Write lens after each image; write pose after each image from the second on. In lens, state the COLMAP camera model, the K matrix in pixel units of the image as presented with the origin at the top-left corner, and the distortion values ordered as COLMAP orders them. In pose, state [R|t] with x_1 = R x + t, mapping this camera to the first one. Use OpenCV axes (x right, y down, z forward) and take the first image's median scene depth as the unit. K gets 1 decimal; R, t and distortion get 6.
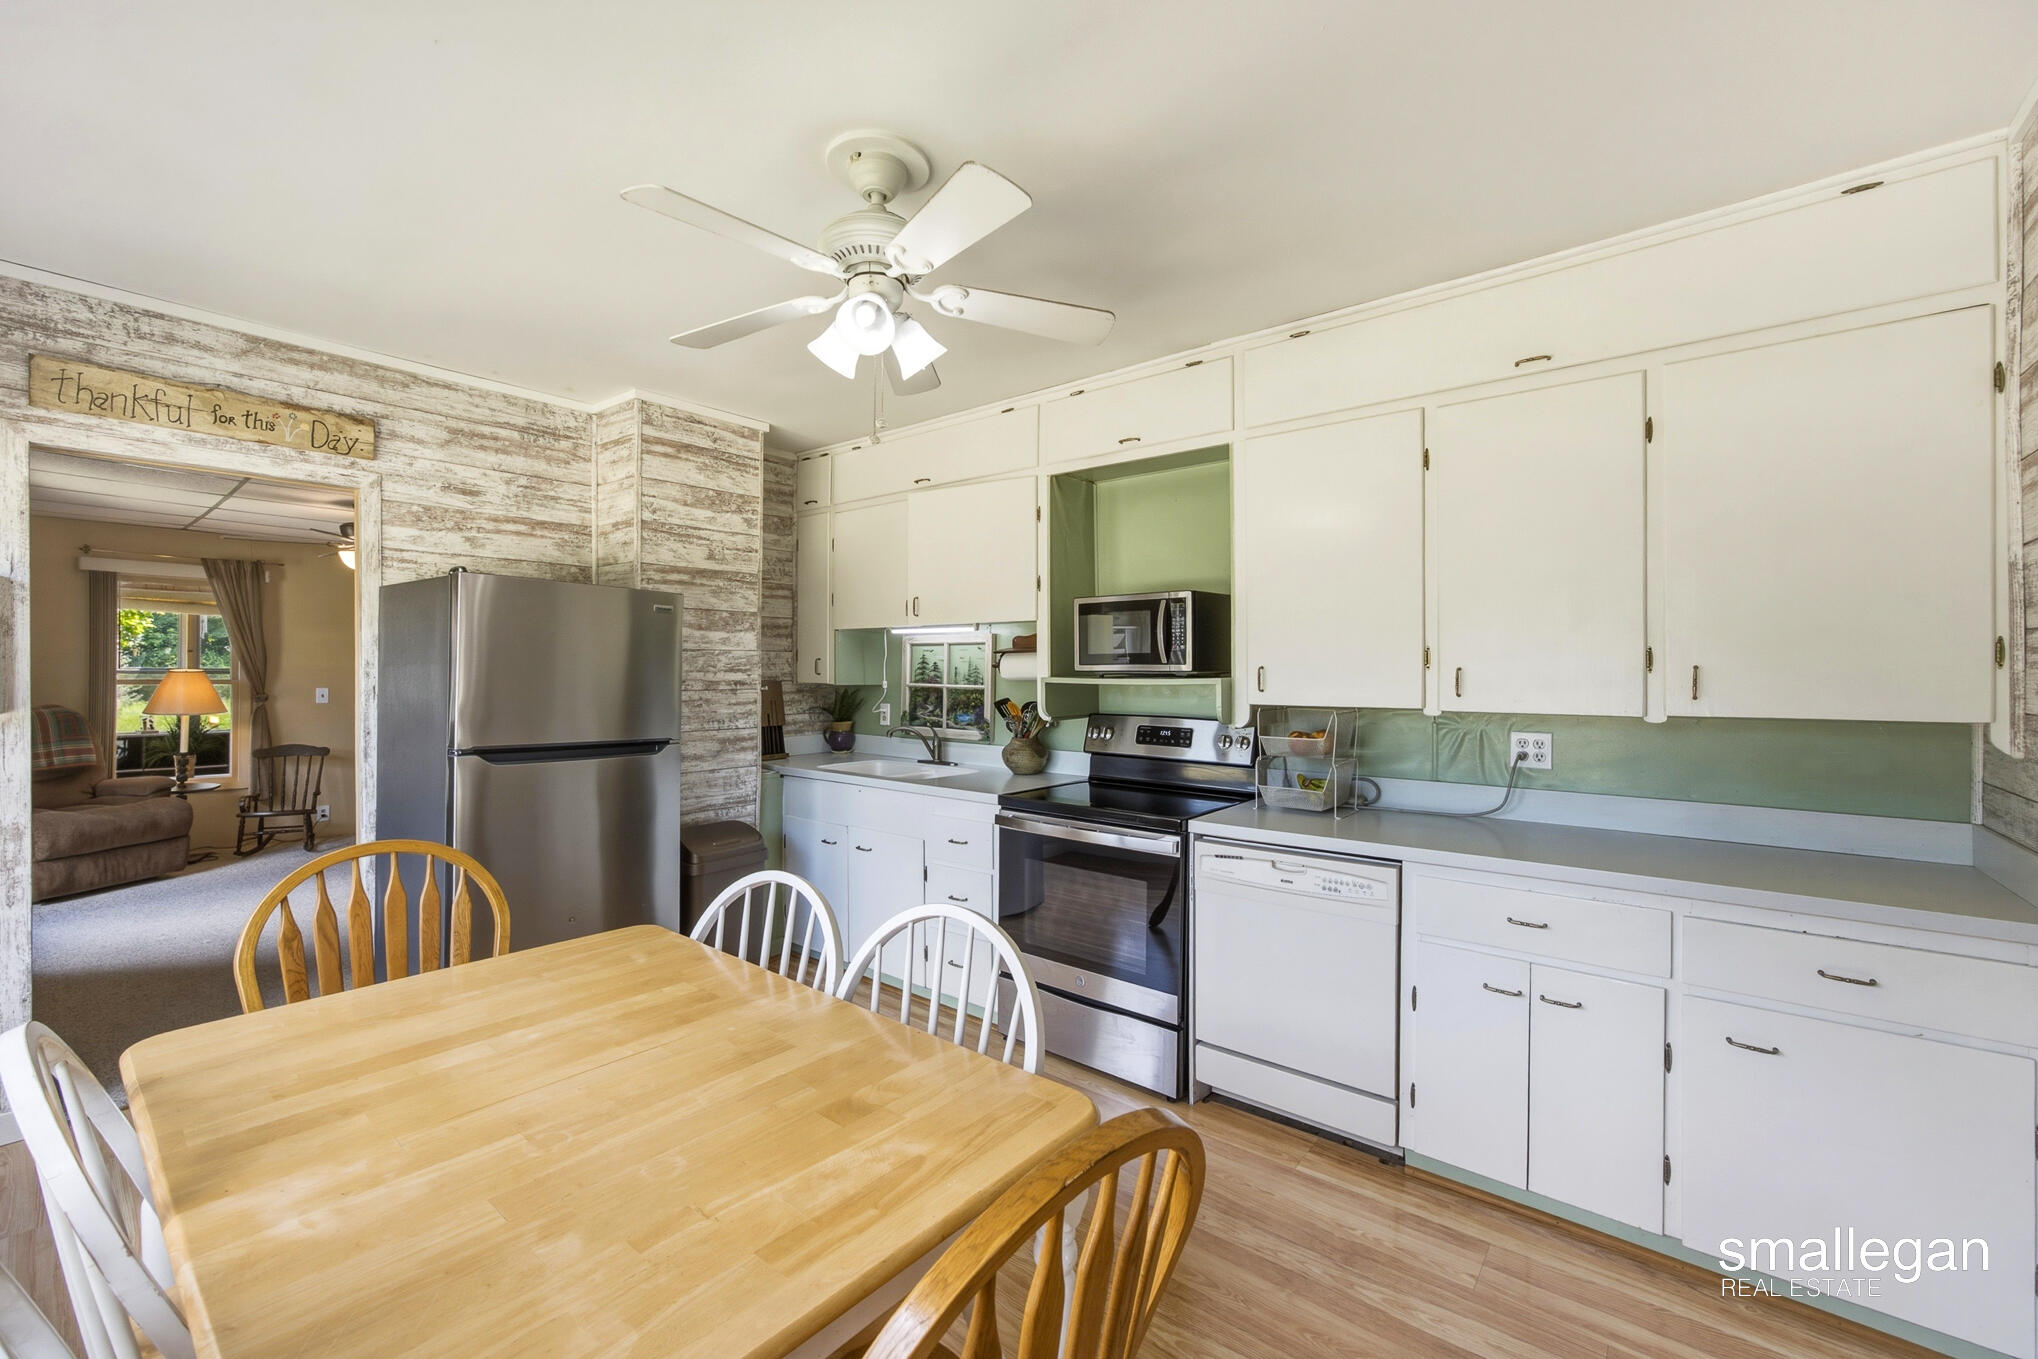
lens RADIAL K [[856.7, 0, 1025.2], [0, 856.7, 668.5], [0, 0, 1]] dist [-0.001775, 0.000394]
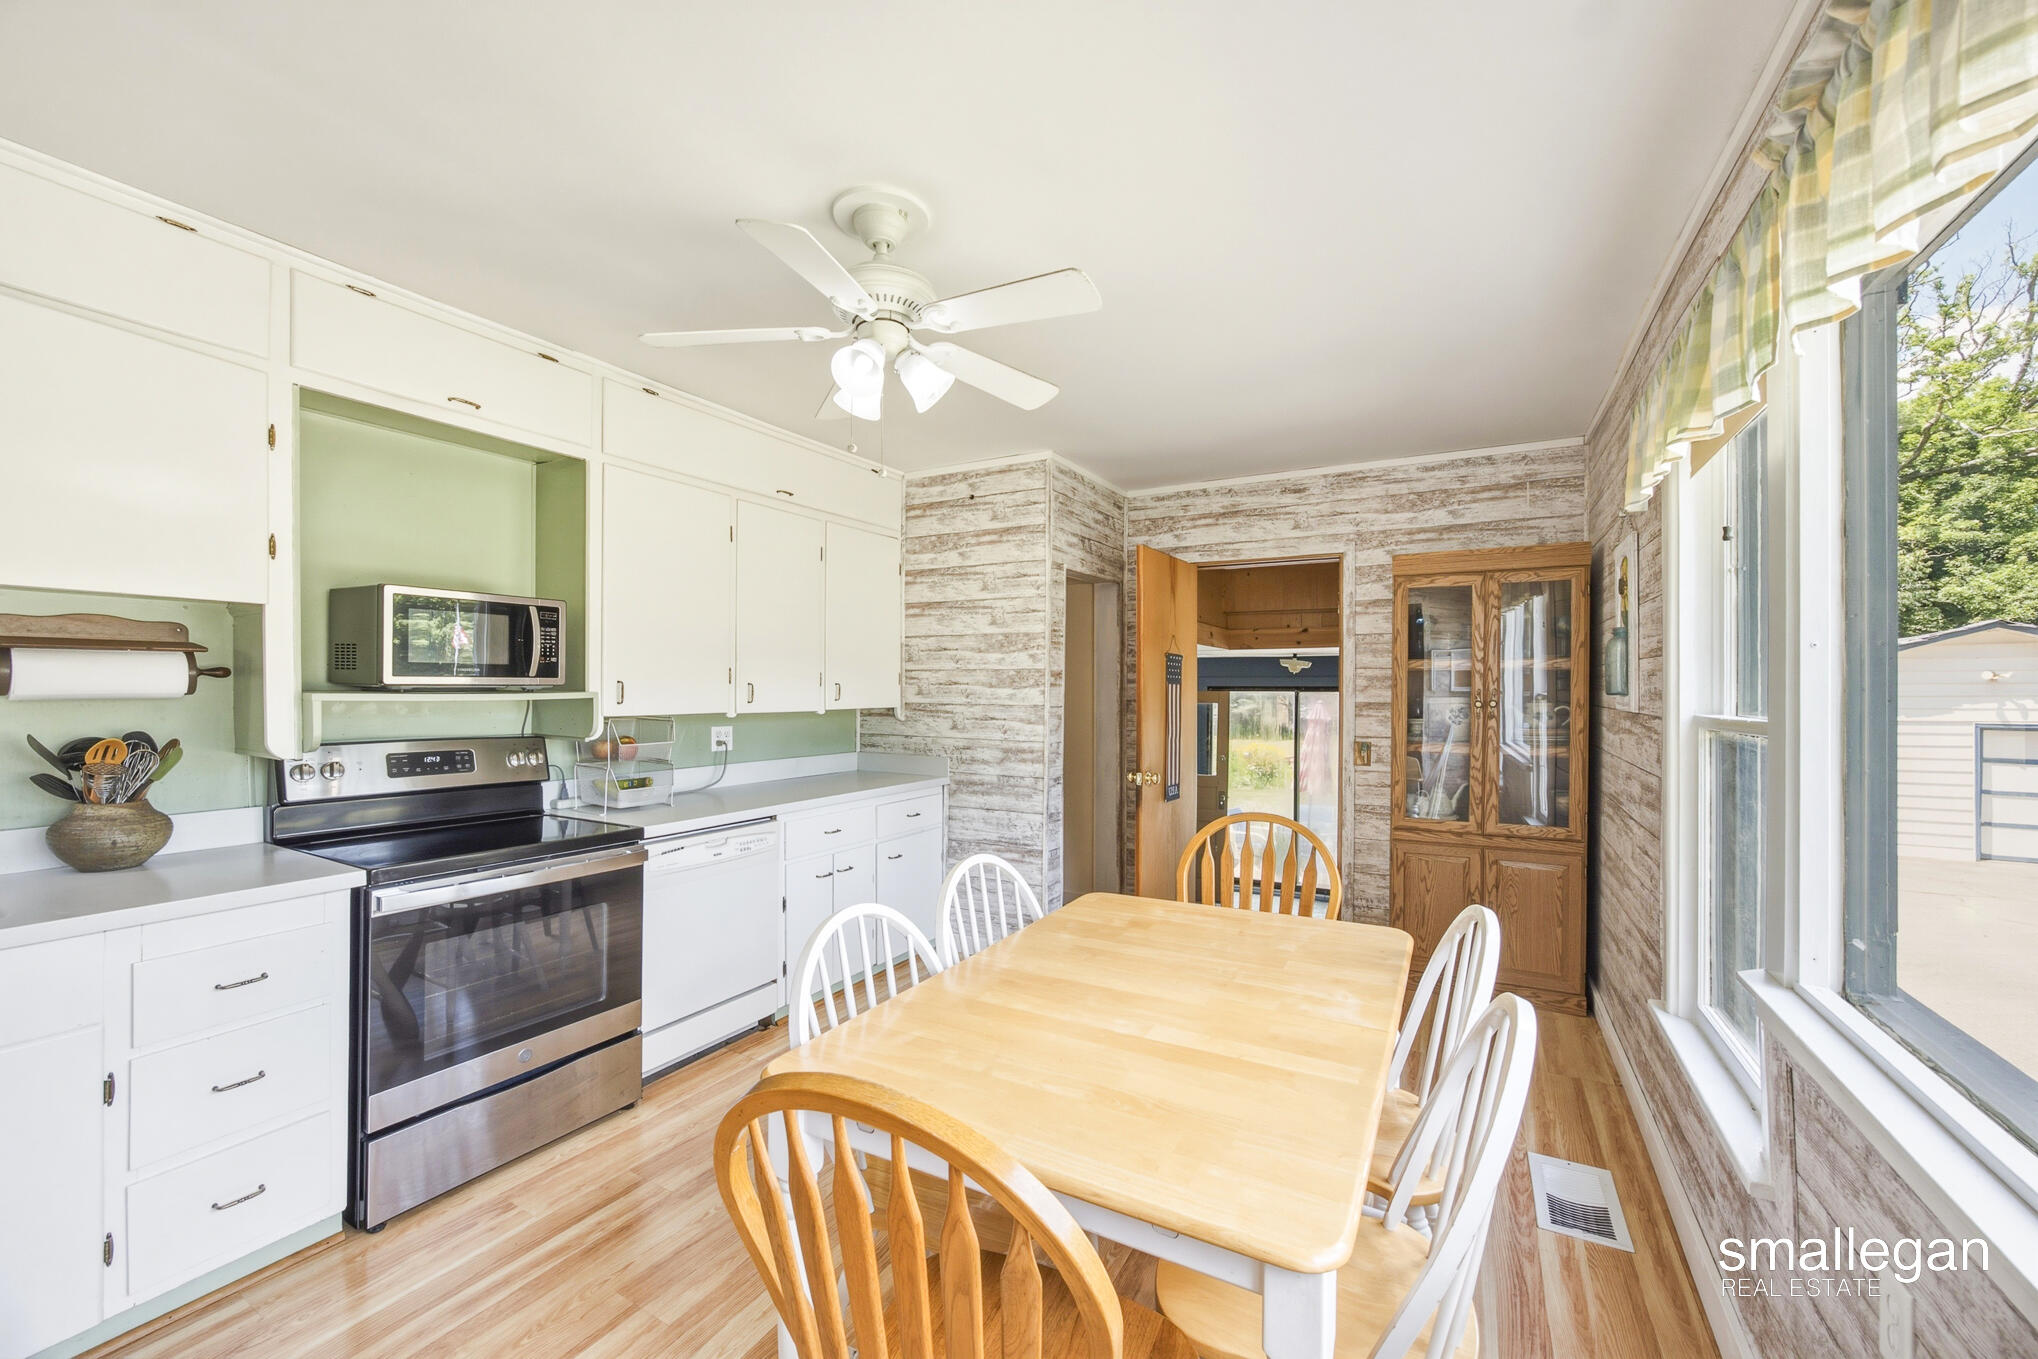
lens RADIAL K [[812.6, 0, 1033.4], [0, 812.6, 686.1], [0, 0, 1]] dist [-0.025323, 0.000129]
pose [[-0.192365, -0.002382, 0.981320, -0.645941], [-0.010171, 0.999948, 0.000434, -0.000971], [-0.981271, -0.009898, -0.192380, 0.537297]]
